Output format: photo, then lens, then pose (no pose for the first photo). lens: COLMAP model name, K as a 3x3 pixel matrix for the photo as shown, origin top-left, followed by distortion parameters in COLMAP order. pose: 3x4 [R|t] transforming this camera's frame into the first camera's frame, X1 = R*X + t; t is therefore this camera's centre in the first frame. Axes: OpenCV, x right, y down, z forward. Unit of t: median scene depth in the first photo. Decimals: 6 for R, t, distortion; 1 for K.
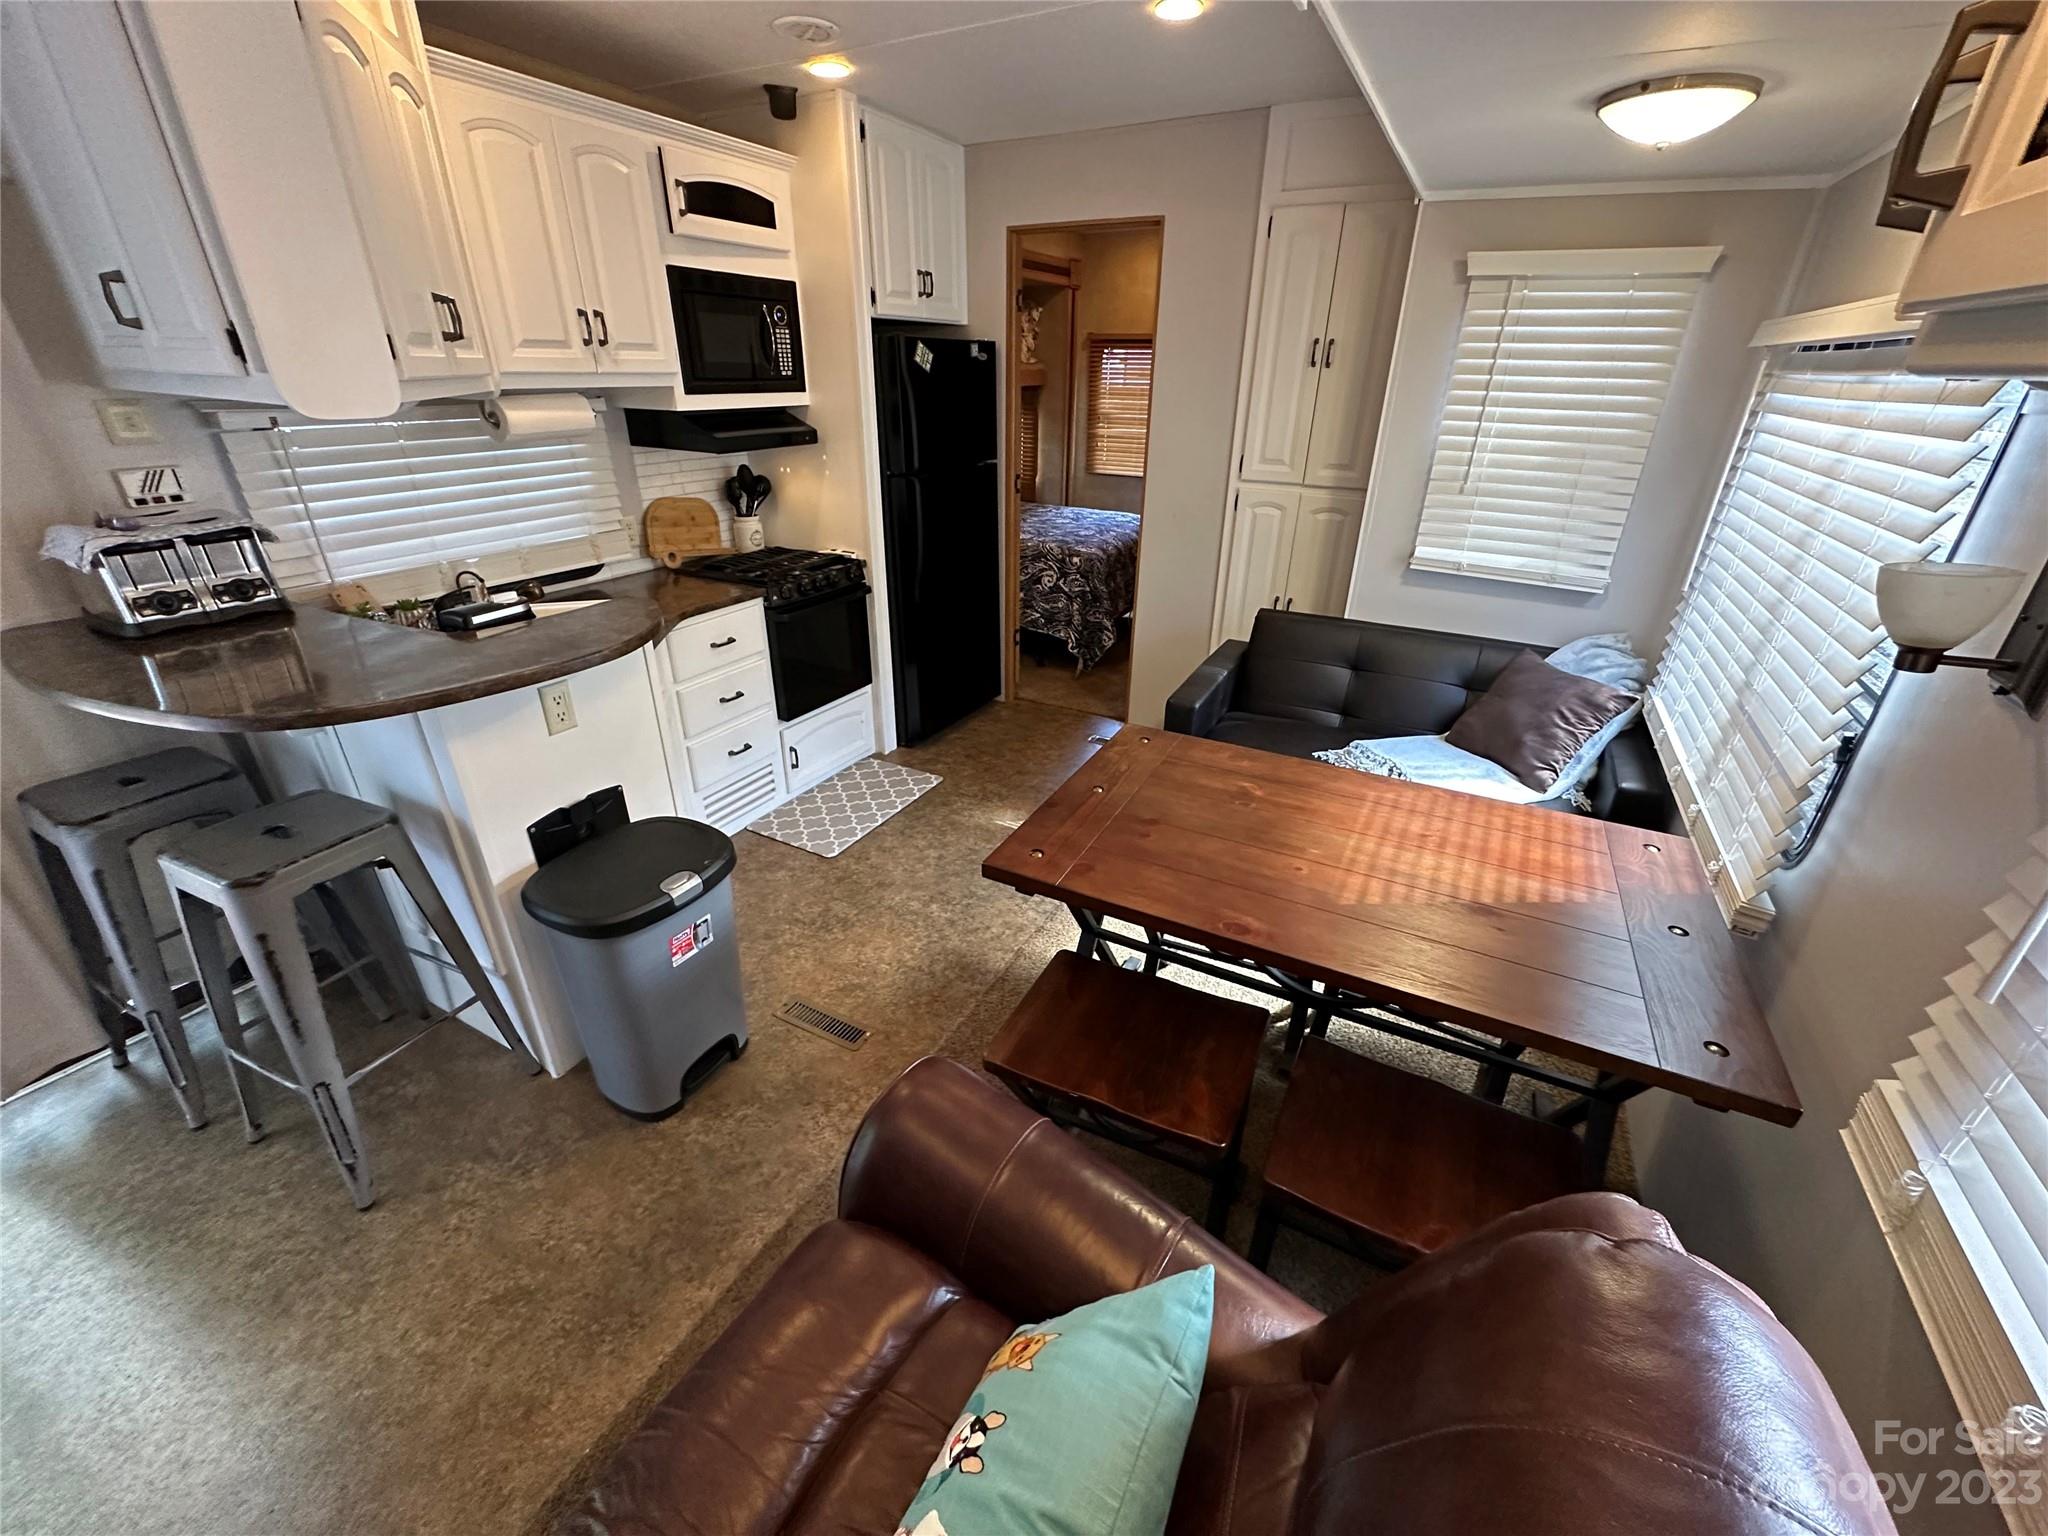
lens RADIAL K [[815.3, 0, 1027.8], [0, 815.3, 765.6], [0, 0, 1]] dist [-0.005623, 0.000834]
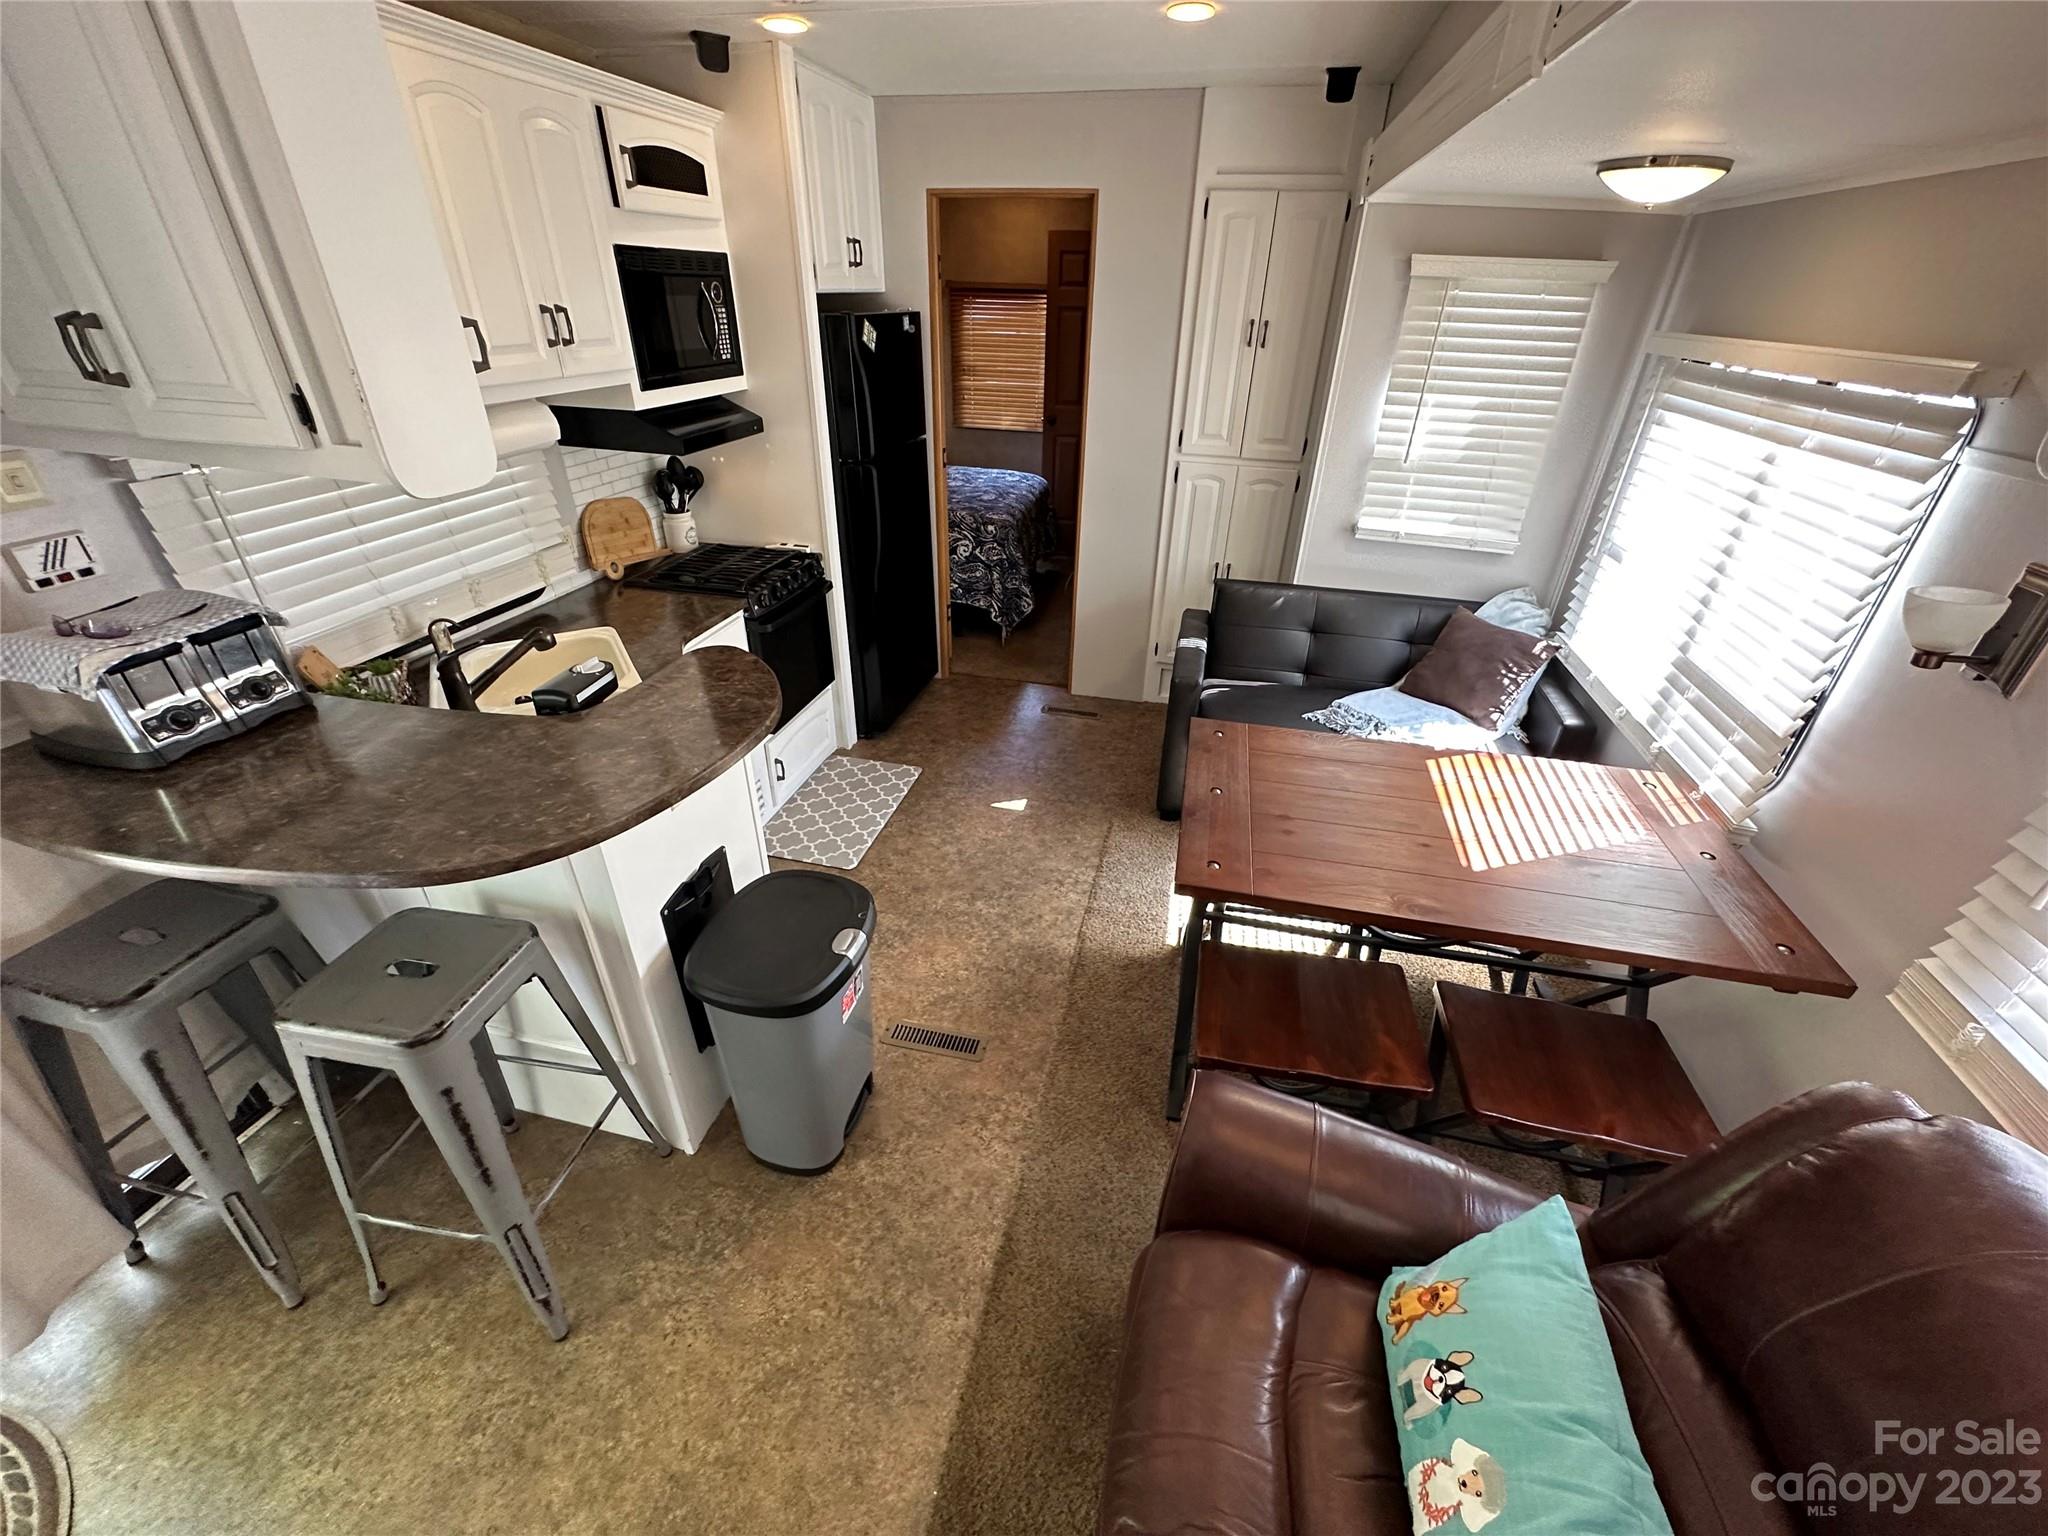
lens RADIAL K [[815.3, 0, 1027.4], [0, 815.3, 764.9], [0, 0, 1]] dist [-0.005623, 0.000834]
pose [[0.965852, -0.123162, 0.227951, -0.247777], [0.104280, 0.990177, 0.093145, -0.082060], [-0.237183, -0.066194, 0.969207, 0.003284]]
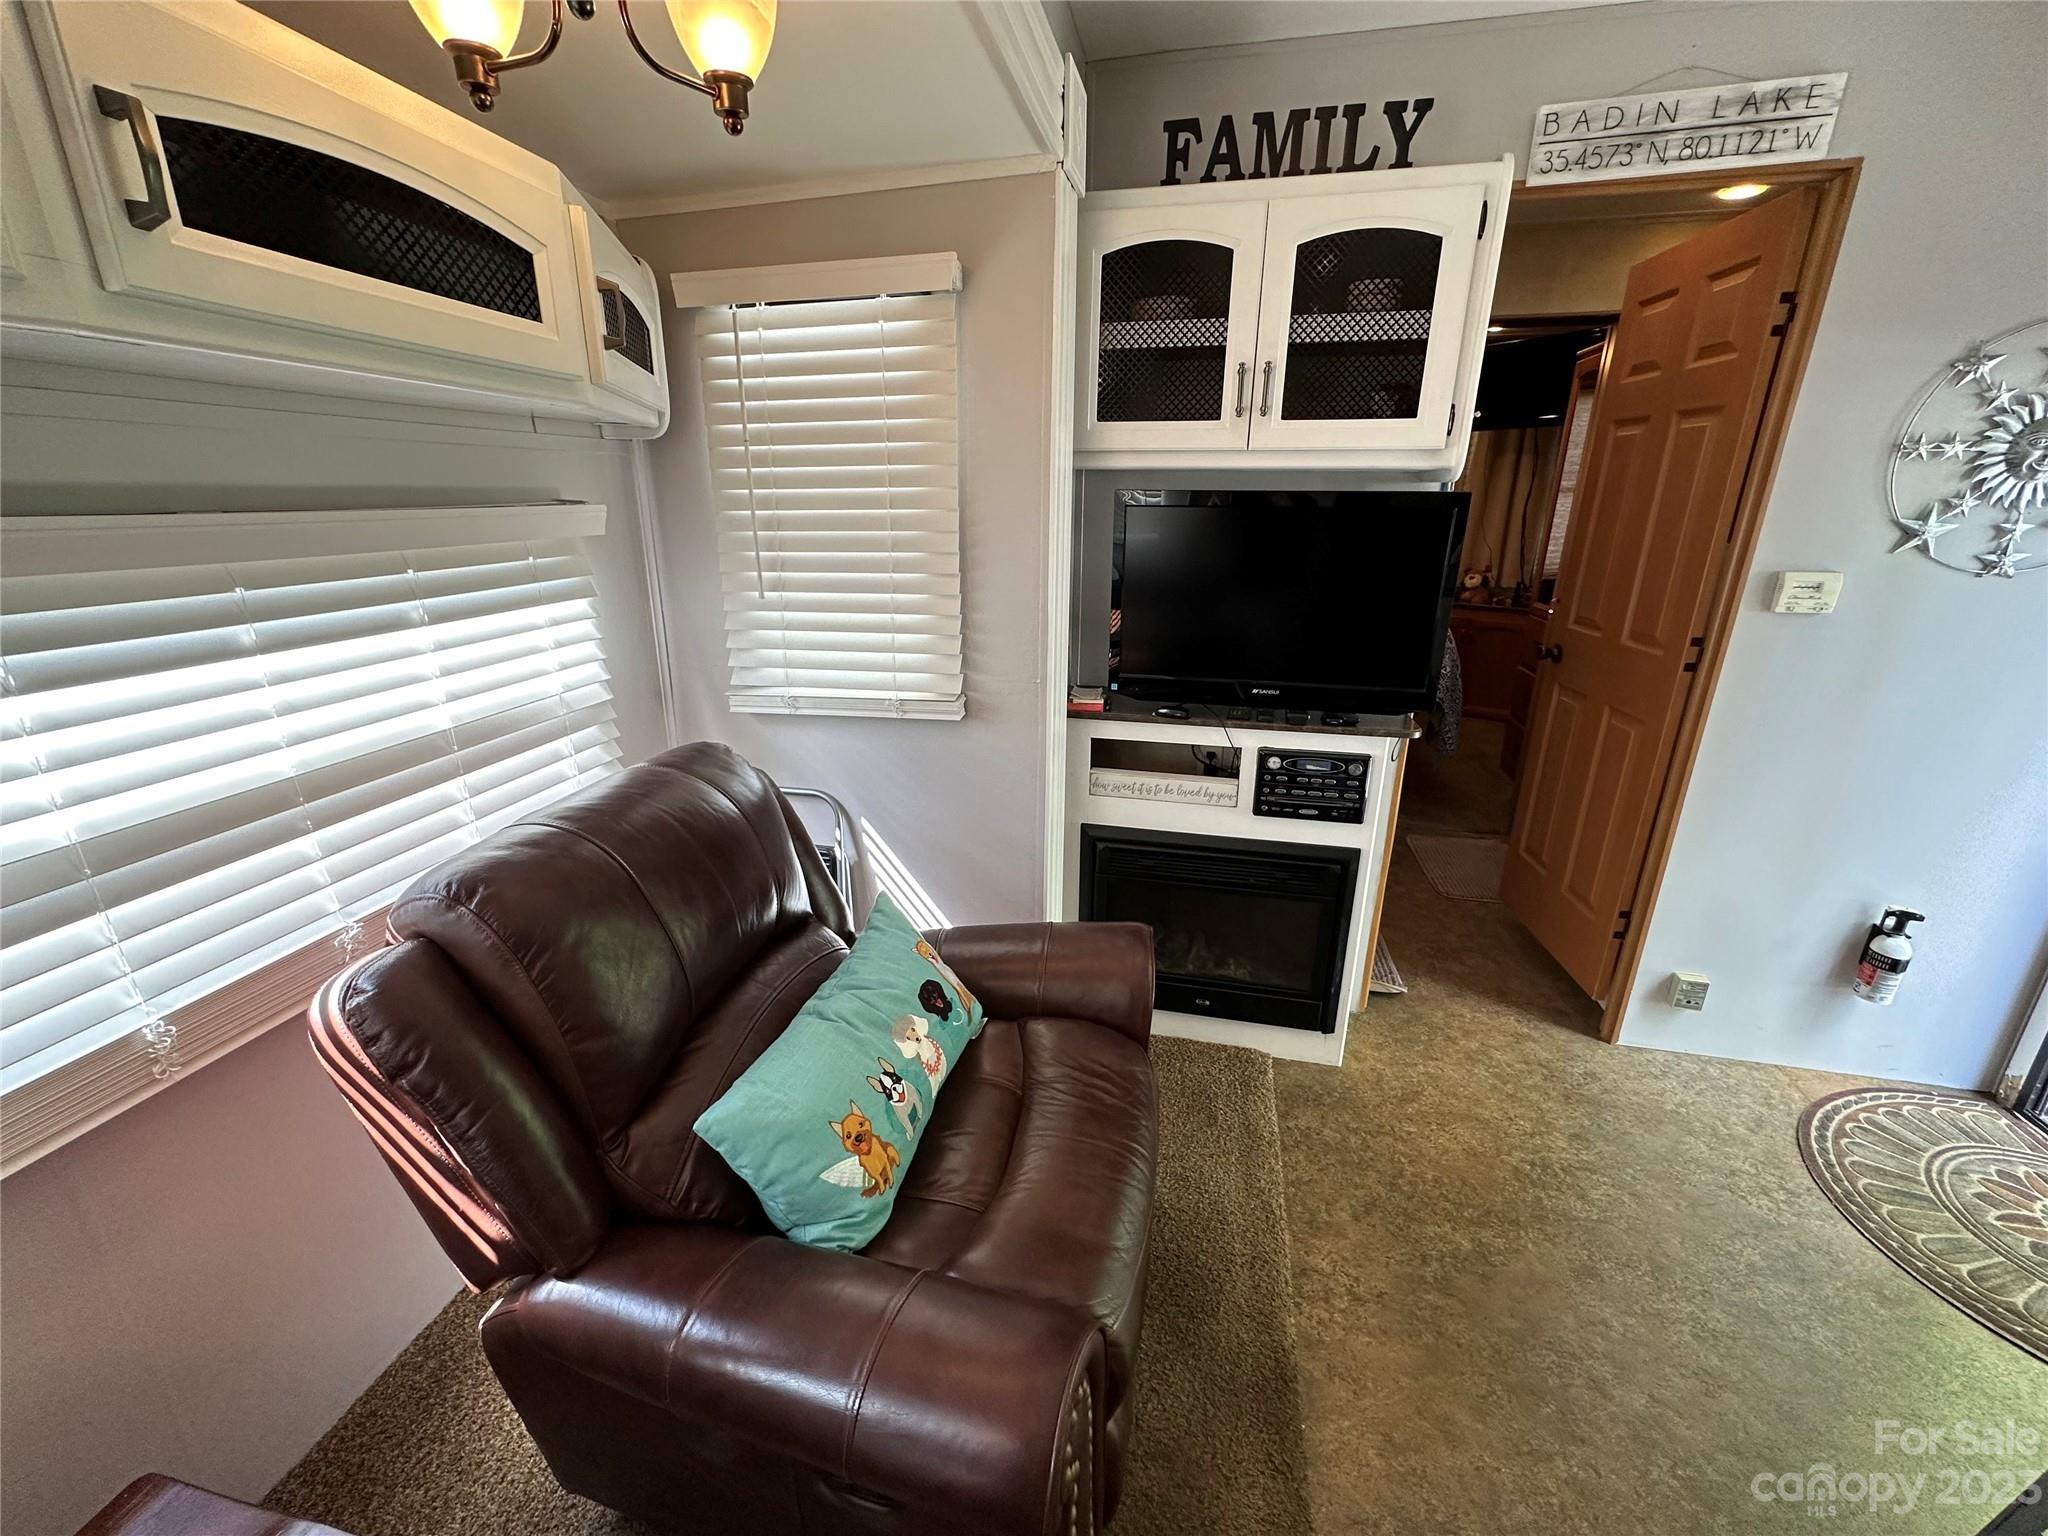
lens RADIAL K [[815.3, 0, 1028.4], [0, 815.3, 766.1], [0, 0, 1]] dist [-0.005623, 0.000834]
pose [[-0.962975, 0.063954, -0.261895, 0.003648], [-0.137886, 0.717935, 0.682317, -0.185288], [0.231661, 0.693166, -0.682535, 0.468728]]
